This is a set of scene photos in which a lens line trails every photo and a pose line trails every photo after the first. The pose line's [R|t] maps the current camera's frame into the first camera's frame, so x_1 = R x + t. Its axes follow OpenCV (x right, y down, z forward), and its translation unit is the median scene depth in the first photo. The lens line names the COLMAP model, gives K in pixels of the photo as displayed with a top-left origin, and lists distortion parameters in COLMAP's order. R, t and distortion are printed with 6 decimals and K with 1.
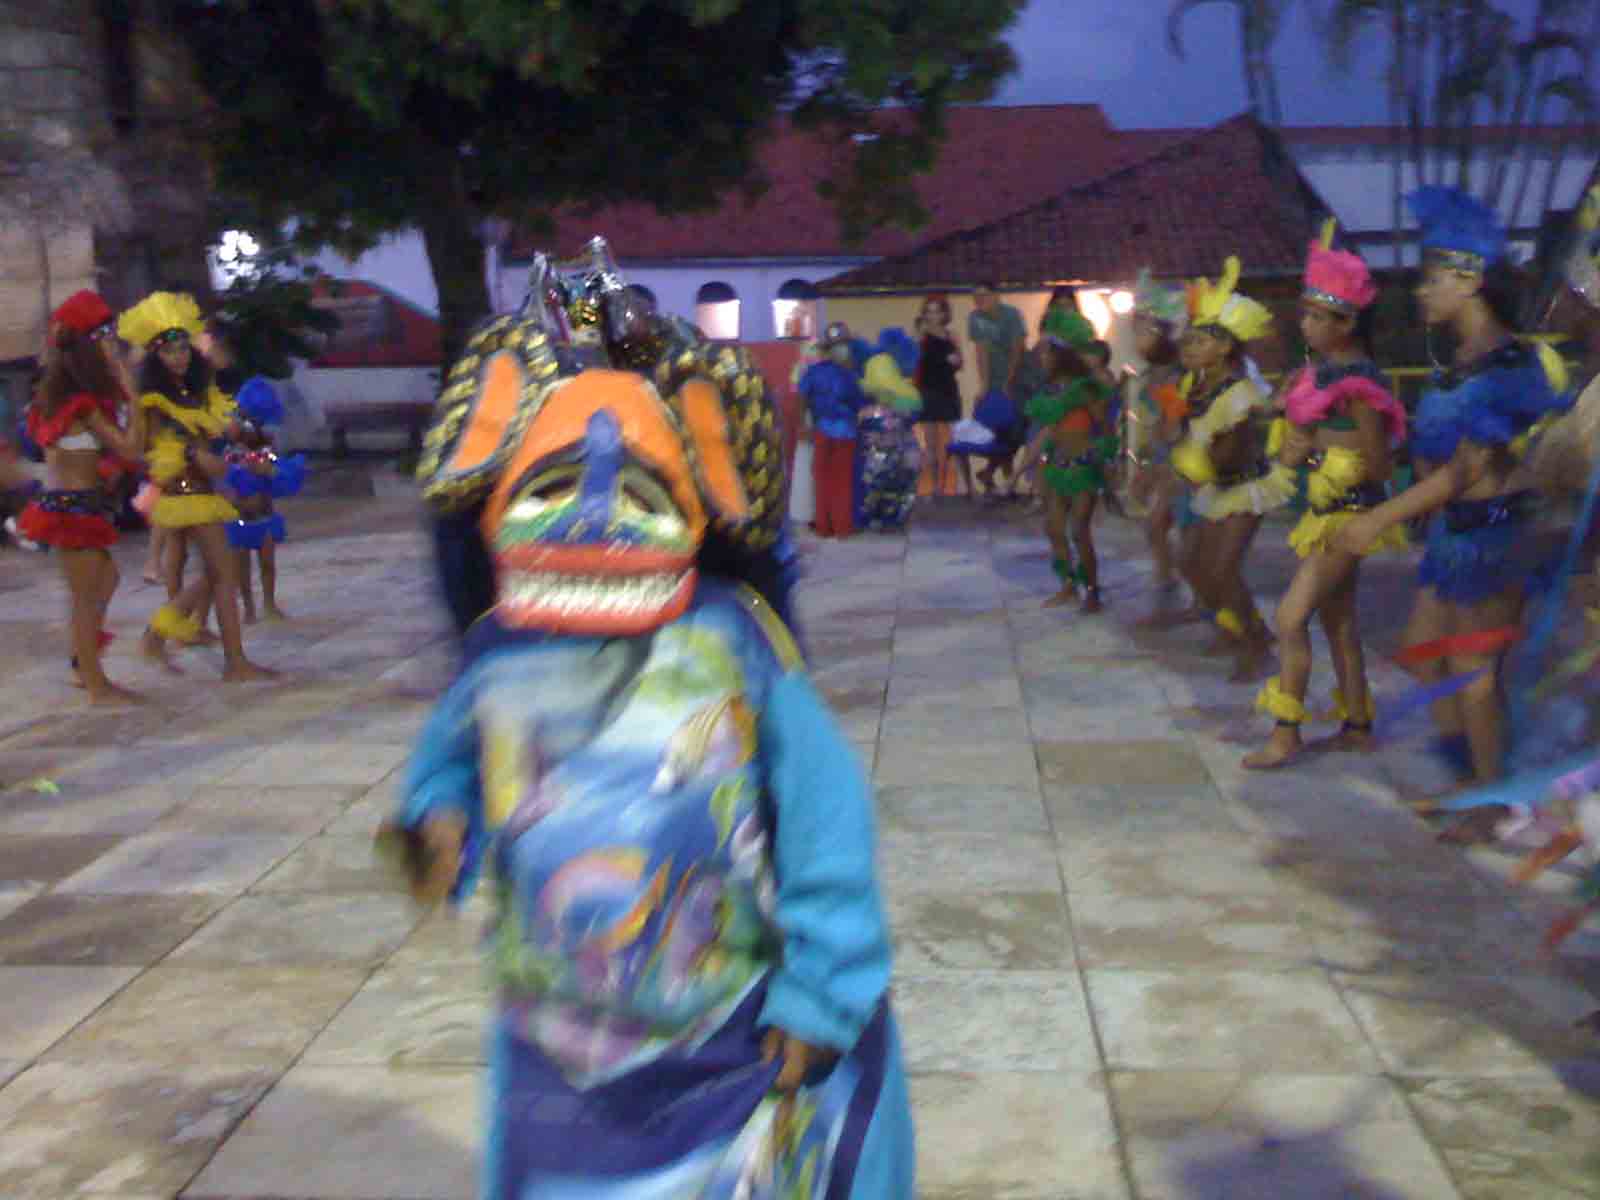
lens RADIAL K [[1765.1, 0, 800.0], [0, 1765.1, 600.0], [0, 0, 1]] dist [0.166859, -0.418228]
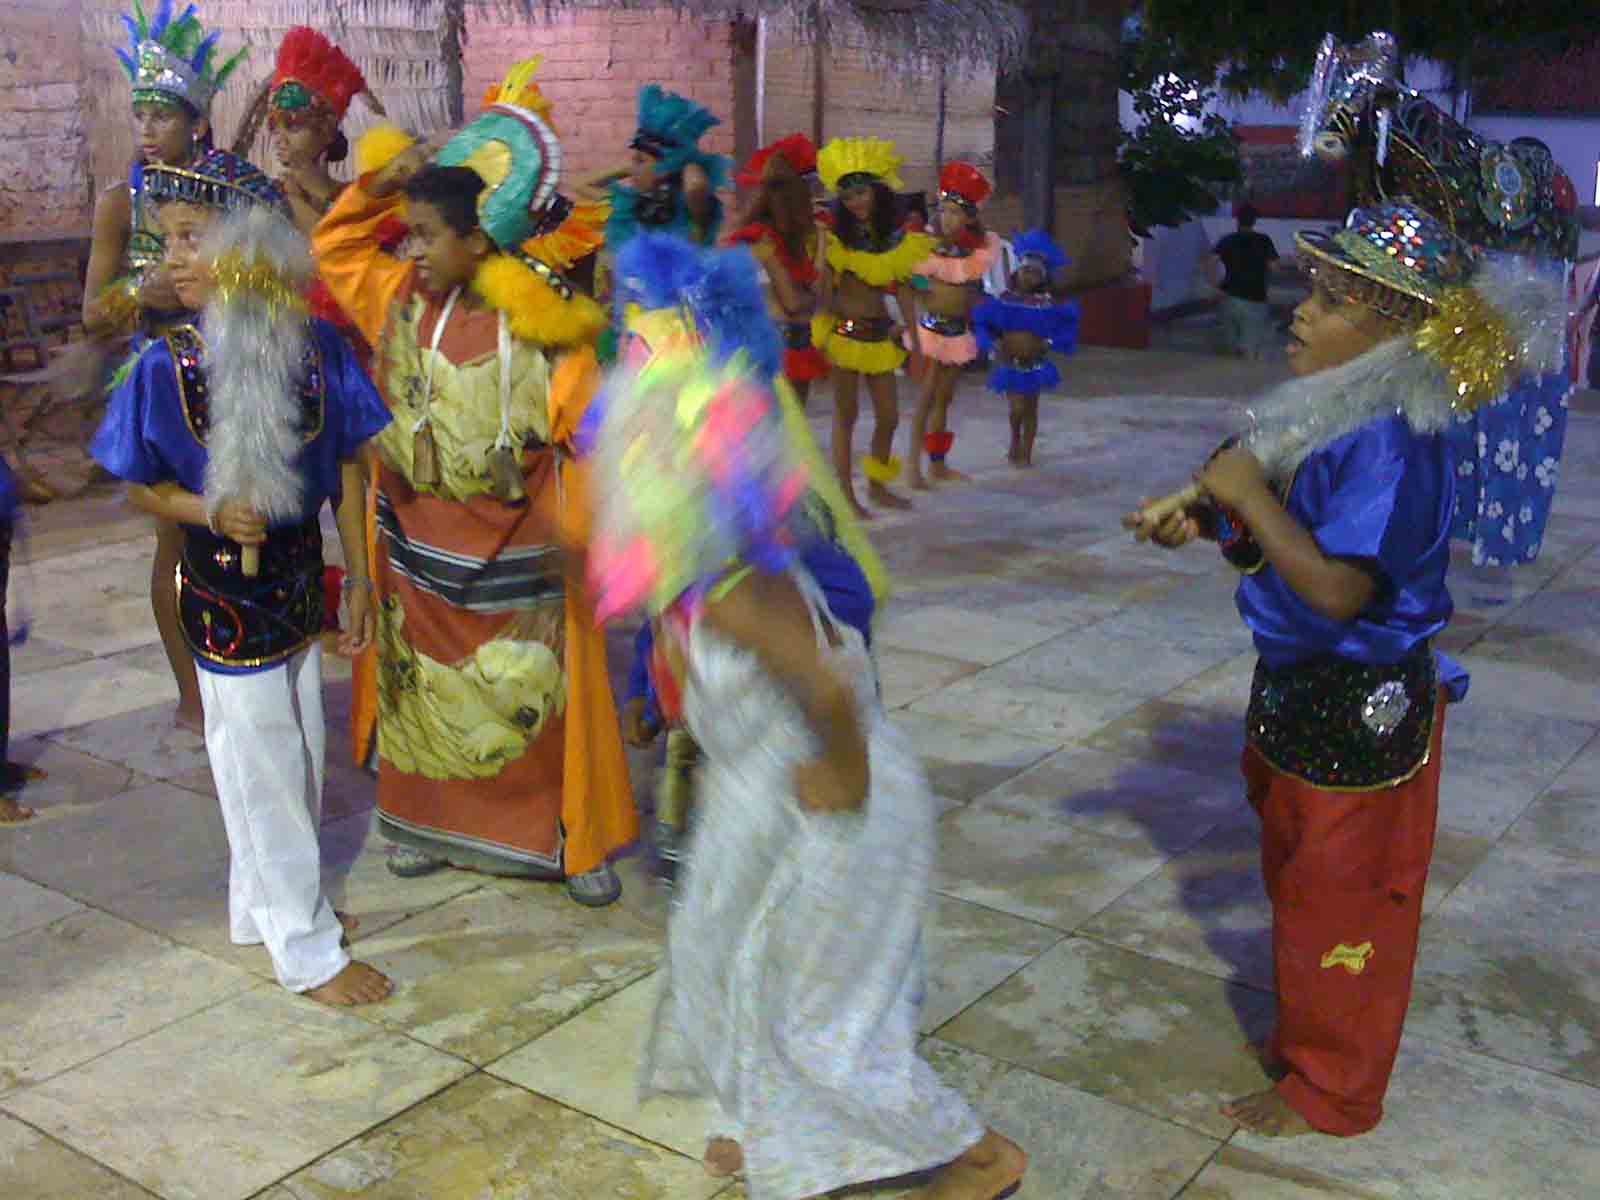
lens RADIAL K [[1765.1, 0, 800.0], [0, 1765.1, 600.0], [0, 0, 1]] dist [0.166859, -0.418228]
pose [[0.861765, 0.159488, -0.481586, 0.047948], [-0.120781, 0.986502, 0.110573, -0.008803], [0.492720, -0.037122, 0.869396, 0.057710]]
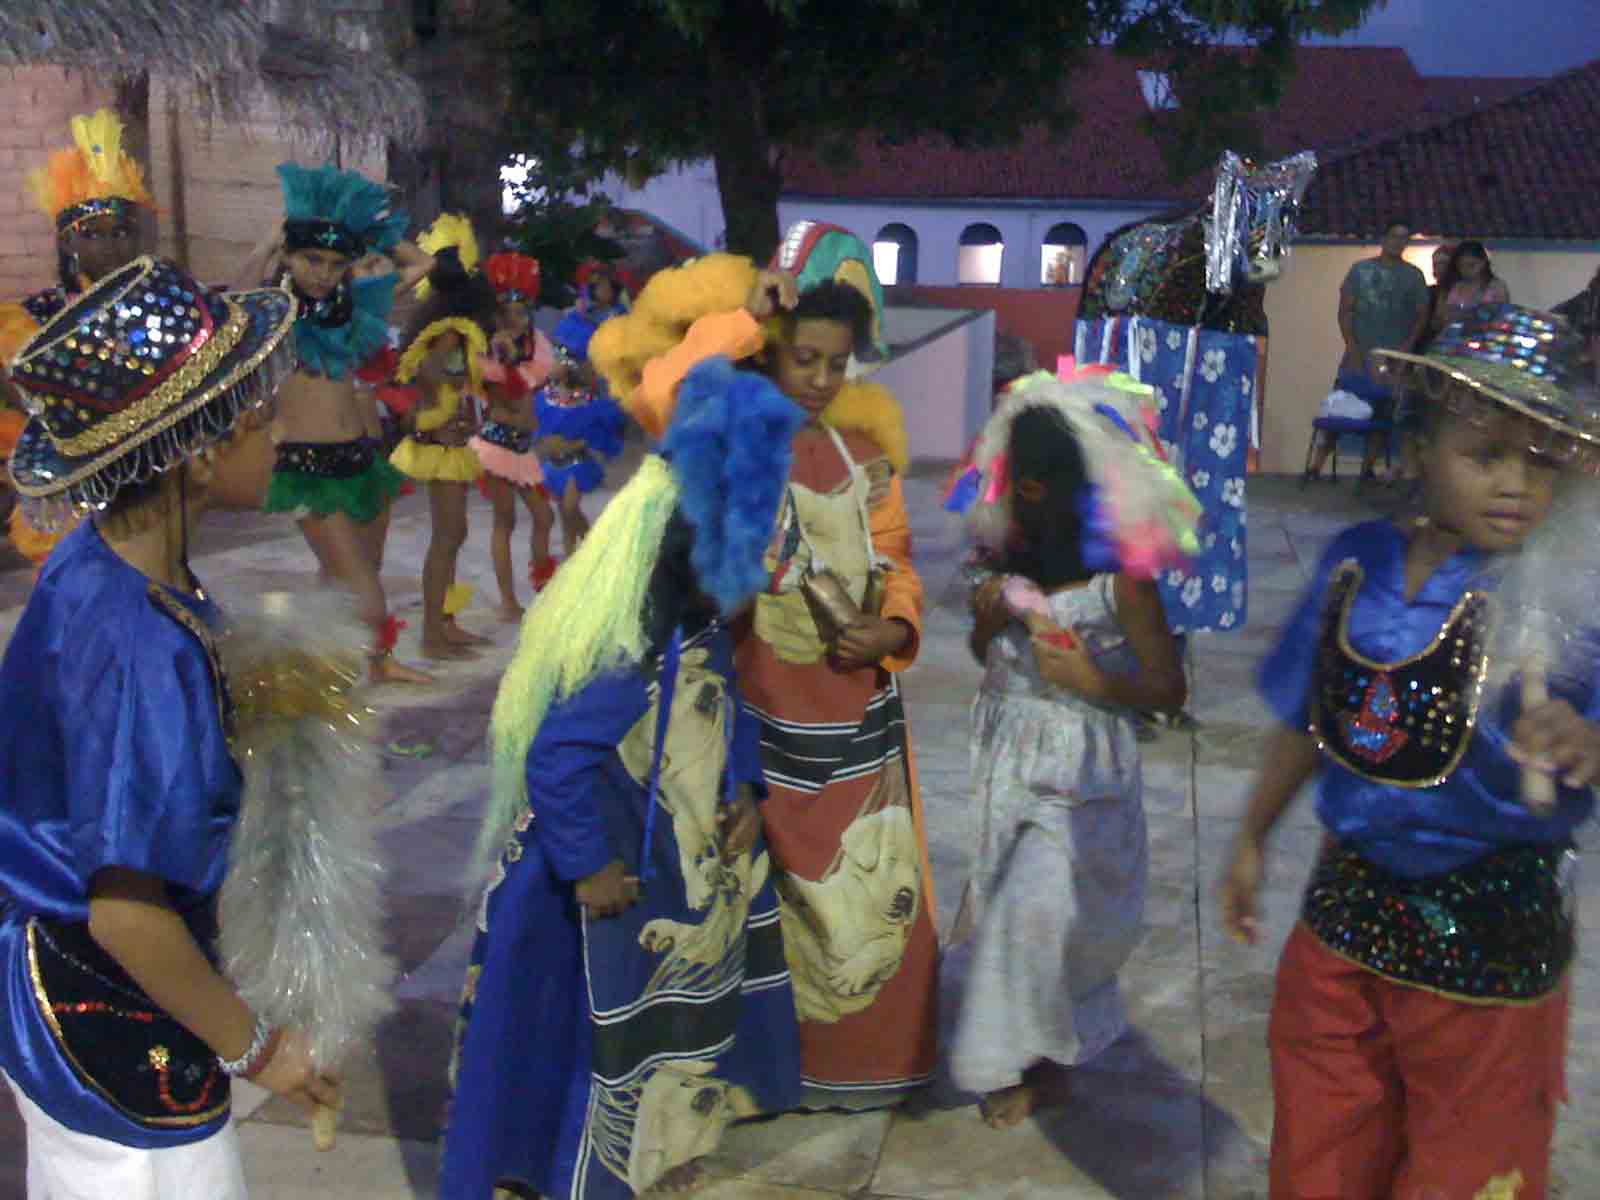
lens RADIAL K [[1765.1, 0, 800.0], [0, 1765.1, 600.0], [0, 0, 1]] dist [0.166859, -0.418228]
pose [[0.990898, 0.063176, -0.118873, -0.056930], [-0.059382, 0.997615, 0.035193, -0.013569], [0.120813, -0.027814, 0.992286, 0.091710]]
